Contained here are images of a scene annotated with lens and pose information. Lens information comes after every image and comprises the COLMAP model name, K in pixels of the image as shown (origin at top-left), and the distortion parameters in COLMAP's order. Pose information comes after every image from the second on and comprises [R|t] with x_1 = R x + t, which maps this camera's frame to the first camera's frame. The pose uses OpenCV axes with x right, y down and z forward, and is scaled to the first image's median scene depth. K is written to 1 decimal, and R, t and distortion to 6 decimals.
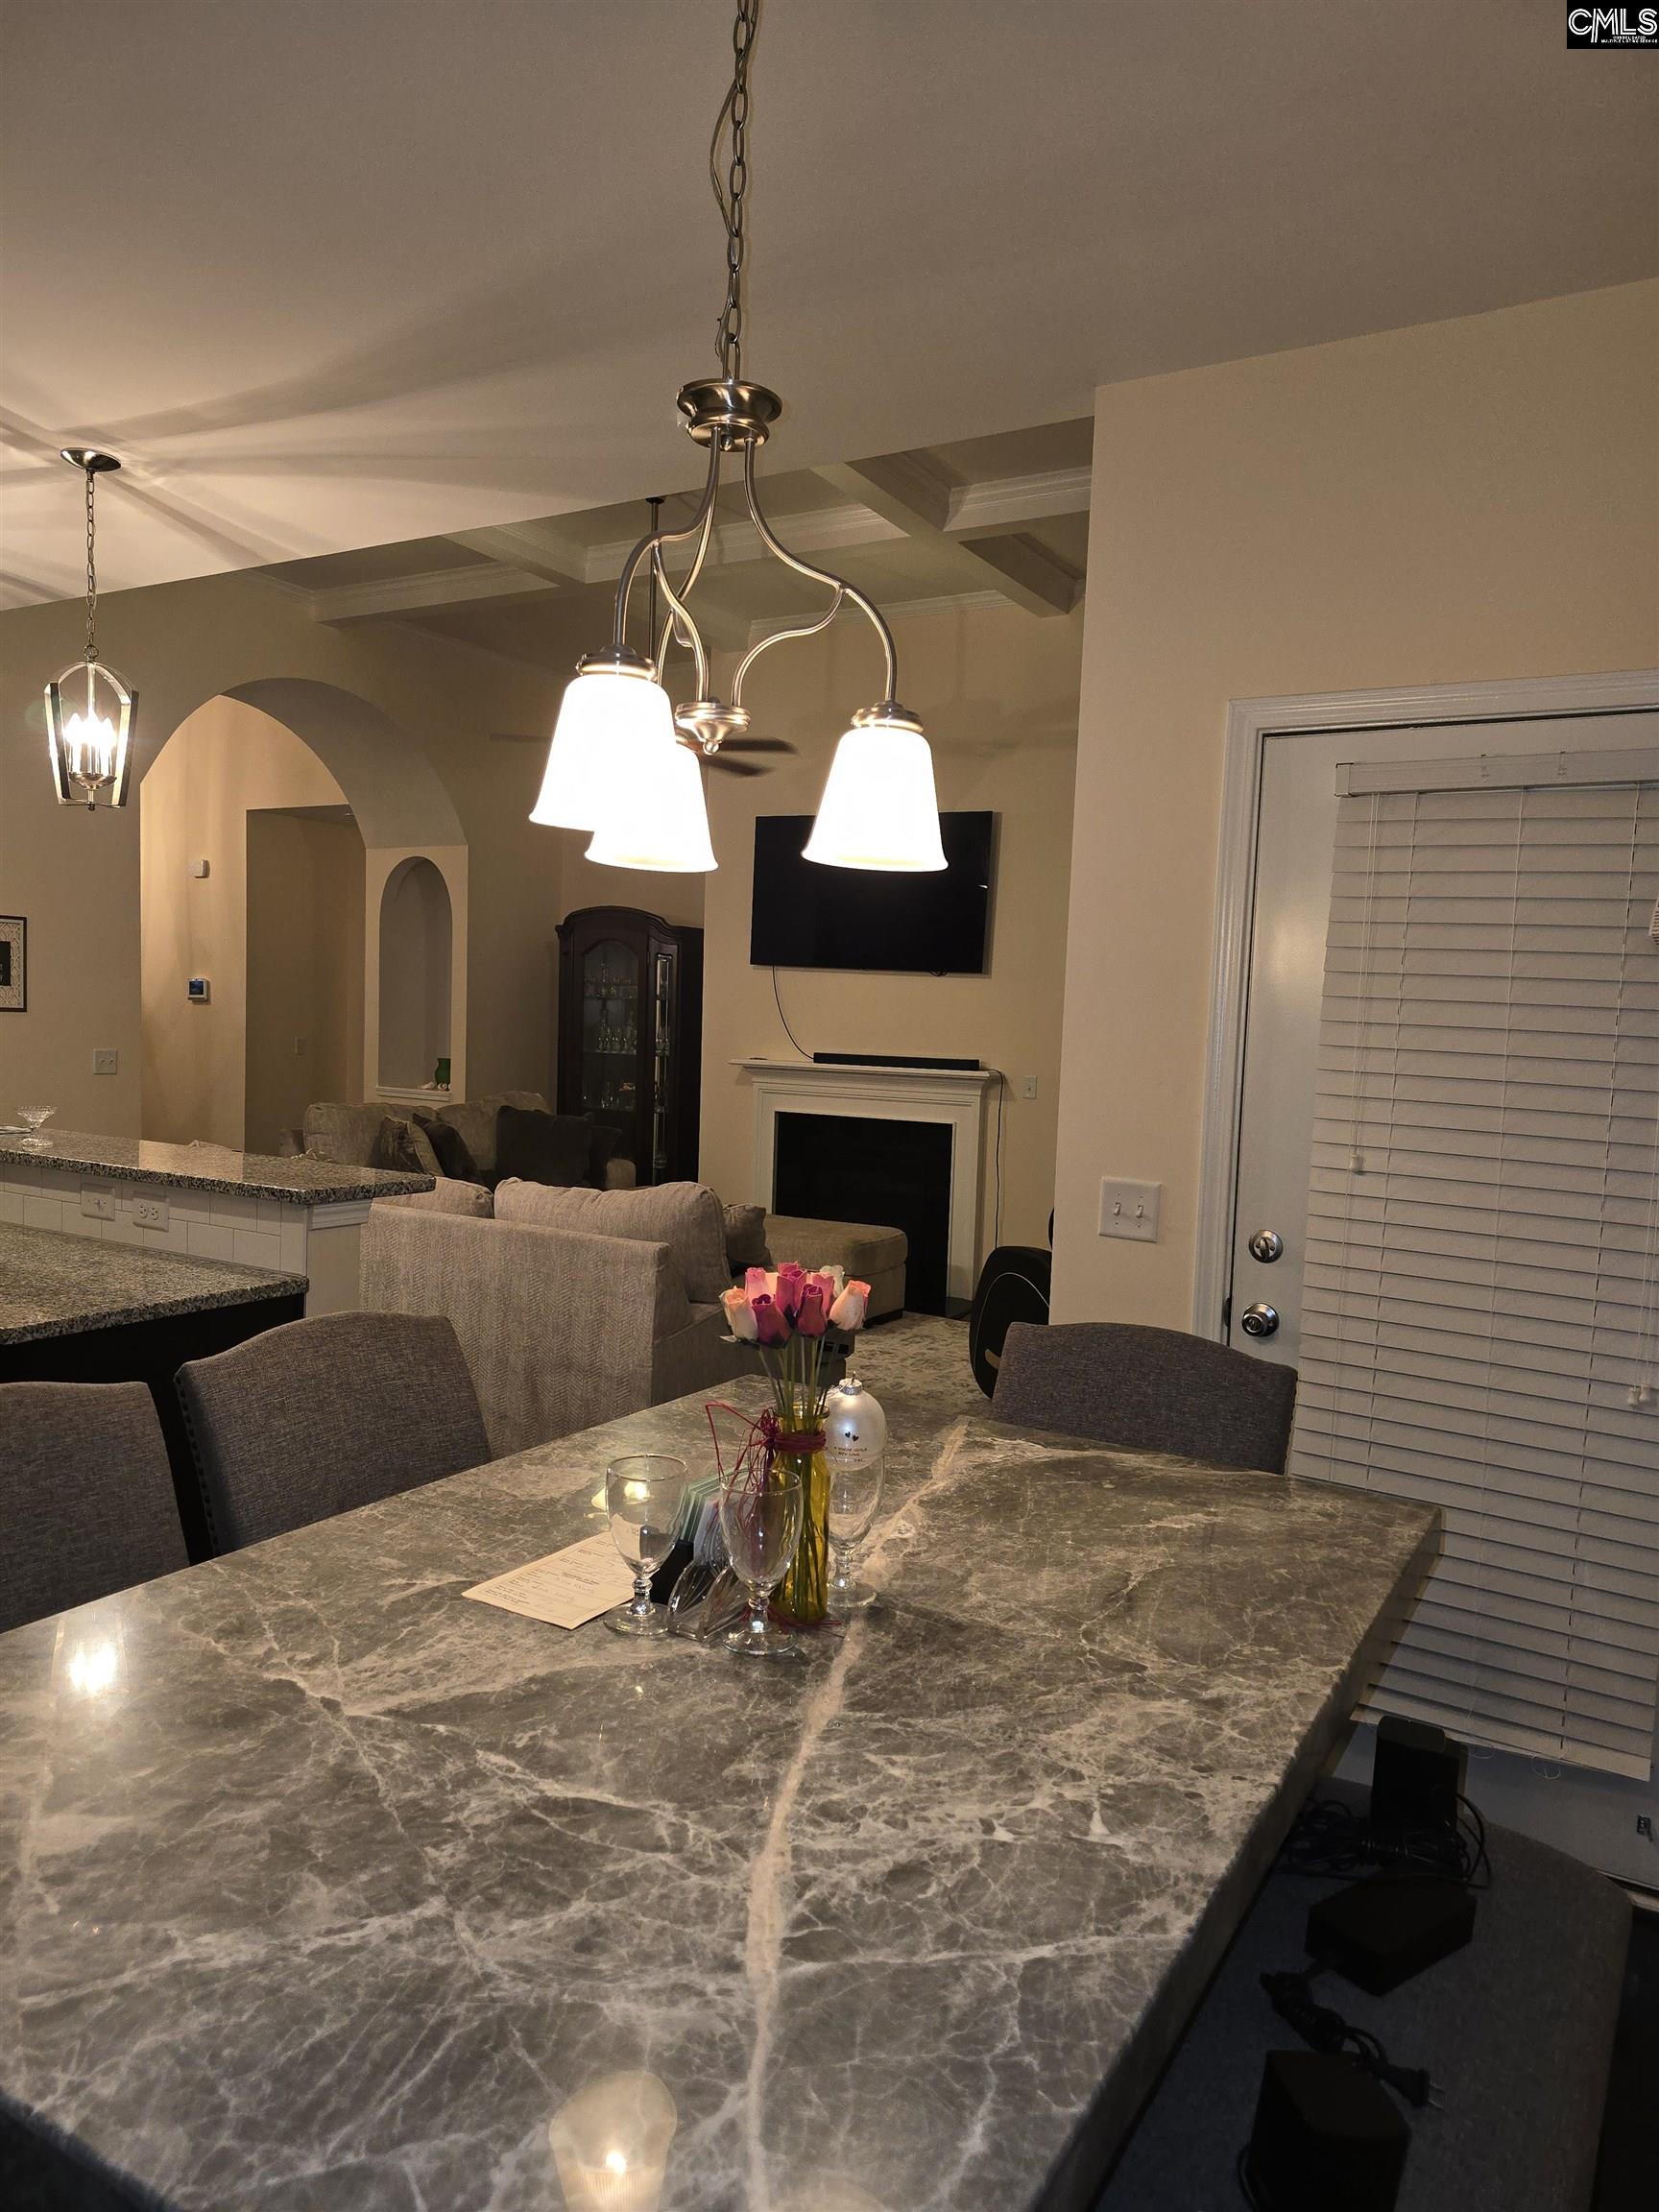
lens RADIAL K [[1481.9, 0, 834.5], [0, 1481.9, 1150.9], [0, 0, 1]] dist [0.085287, -0.099827]
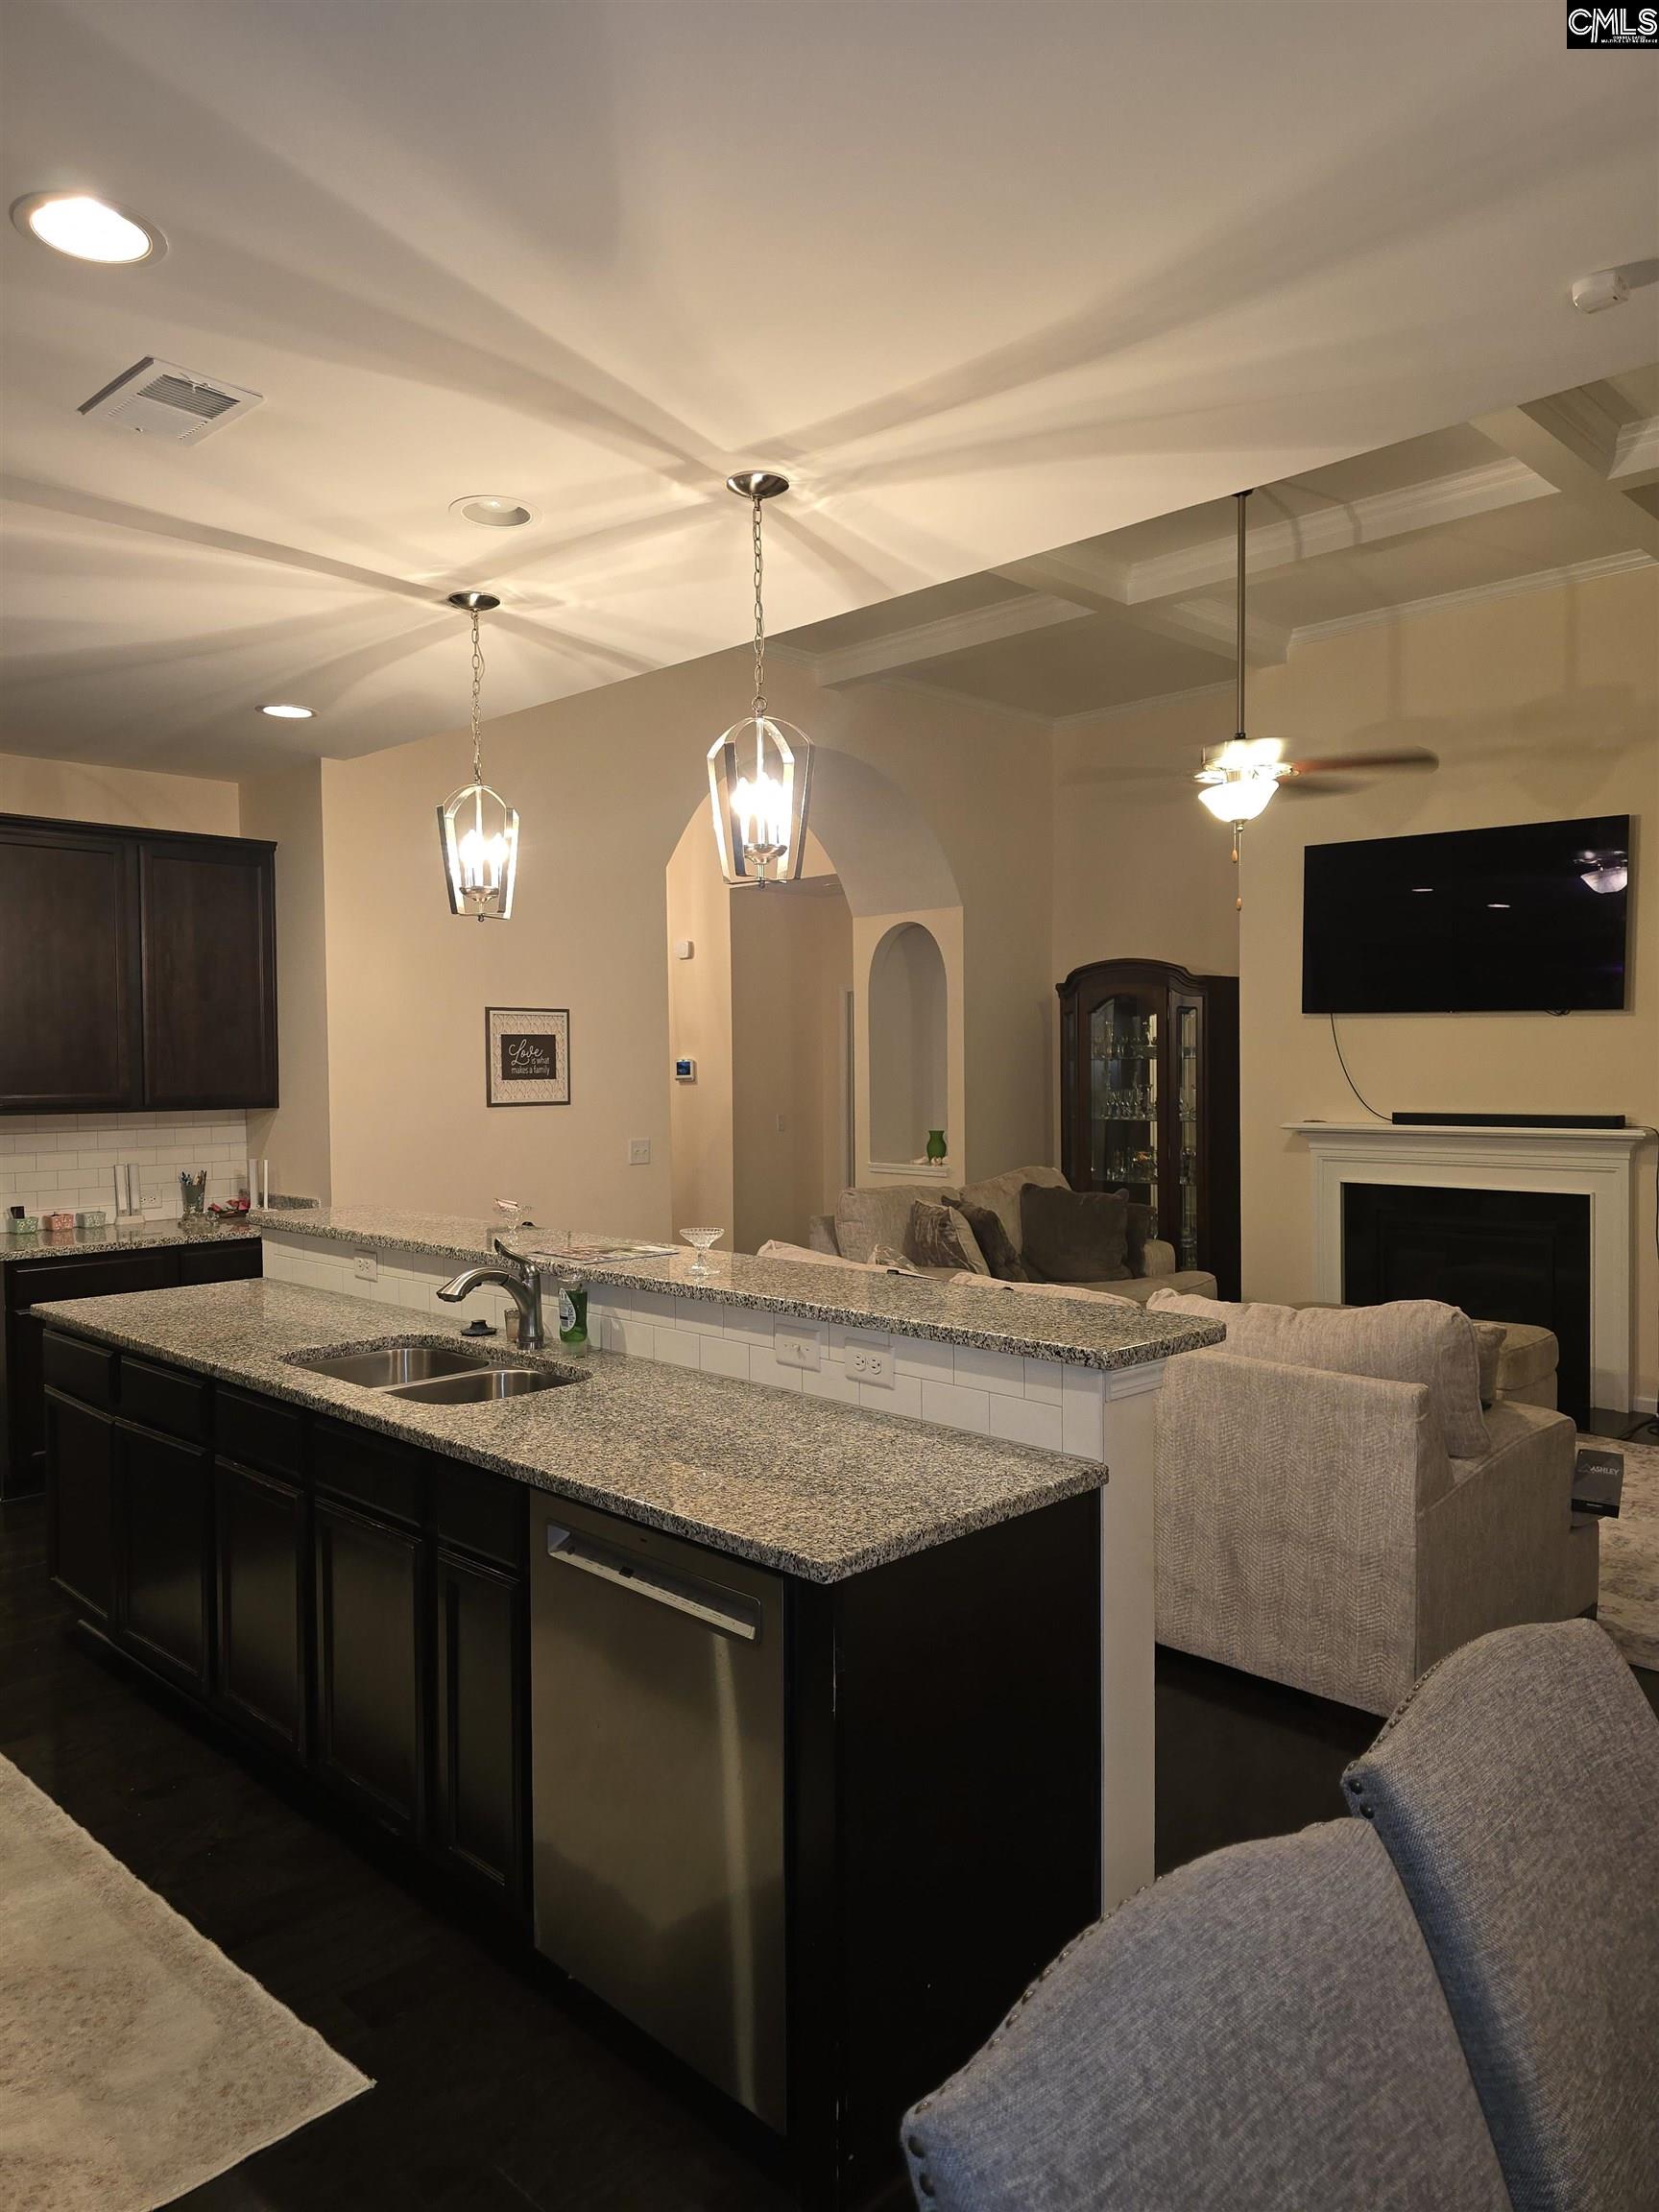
lens RADIAL K [[1496.8, 0, 821.4], [0, 1496.8, 1144.9], [0, 0, 1]] dist [0.063699, -0.110141]
pose [[0.965698, -0.030482, -0.257874, -0.203926], [0.020231, 0.998900, -0.042314, -0.034092], [0.258880, 0.035645, 0.965252, 0.153627]]
